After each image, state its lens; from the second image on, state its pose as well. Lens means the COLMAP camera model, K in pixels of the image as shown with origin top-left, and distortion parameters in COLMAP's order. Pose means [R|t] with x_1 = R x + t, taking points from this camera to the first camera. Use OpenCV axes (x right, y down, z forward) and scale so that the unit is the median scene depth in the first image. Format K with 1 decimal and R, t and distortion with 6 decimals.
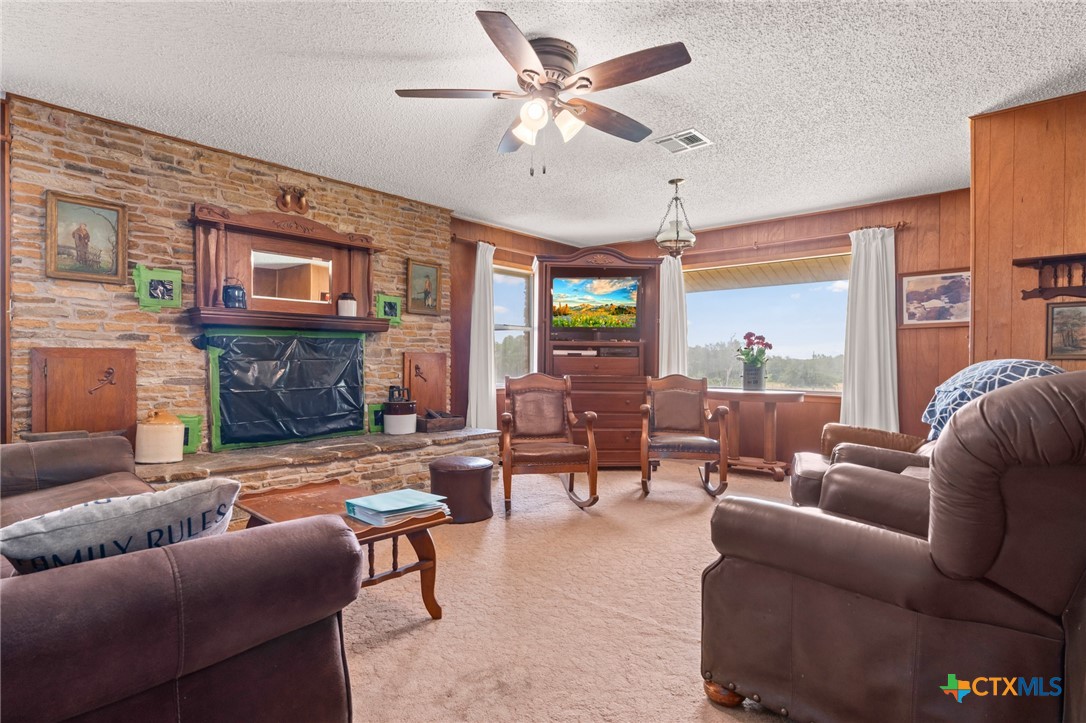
lens RADIAL K [[560.9, 0, 543.0], [0, 560.9, 361.5], [0, 0, 1]] dist [-0.000187, 0.000083]
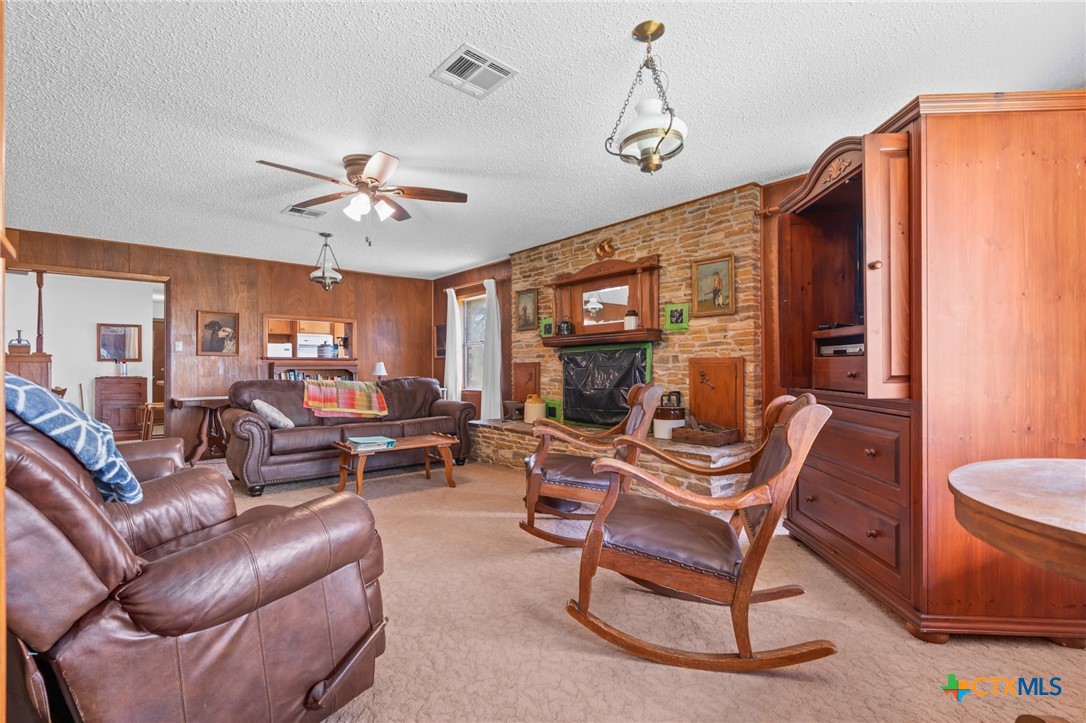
lens RADIAL K [[495.1, 0, 543.0], [0, 495.1, 361.5], [0, 0, 1]] dist [0.000702, 0.000036]
pose [[-0.140803, -0.021390, -0.989807, 0.671399], [0.001159, 0.999762, -0.021770, 0.008426], [0.990037, -0.004213, -0.140745, 0.903557]]
